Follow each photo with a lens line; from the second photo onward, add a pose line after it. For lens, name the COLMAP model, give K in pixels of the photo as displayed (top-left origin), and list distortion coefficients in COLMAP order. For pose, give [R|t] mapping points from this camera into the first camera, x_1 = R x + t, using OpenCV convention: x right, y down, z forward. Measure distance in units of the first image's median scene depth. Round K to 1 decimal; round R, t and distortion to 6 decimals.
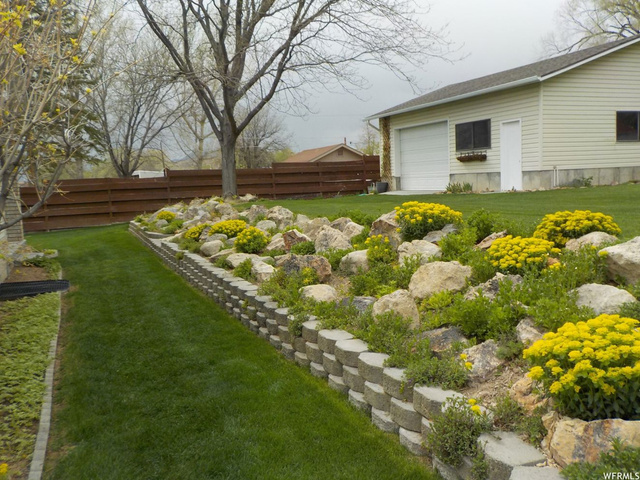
lens RADIAL K [[596.0, 0, 320.0], [0, 596.0, 240.0], [0, 0, 1]] dist [0.015271, 0.008468]
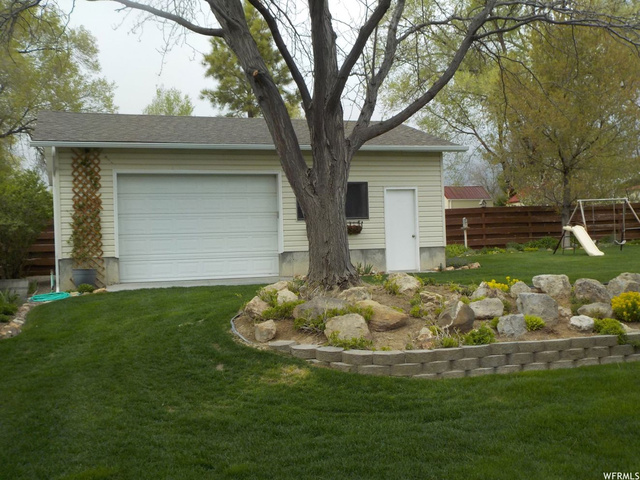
lens RADIAL K [[740.1, 0, 320.0], [0, 740.1, 240.0], [0, 0, 1]] dist [0.011924, 0.004718]
pose [[0.086426, 0.061596, 0.994352, -0.687565], [0.131750, 0.988614, -0.072692, -0.061453], [-0.987508, 0.137288, 0.077326, 0.976370]]
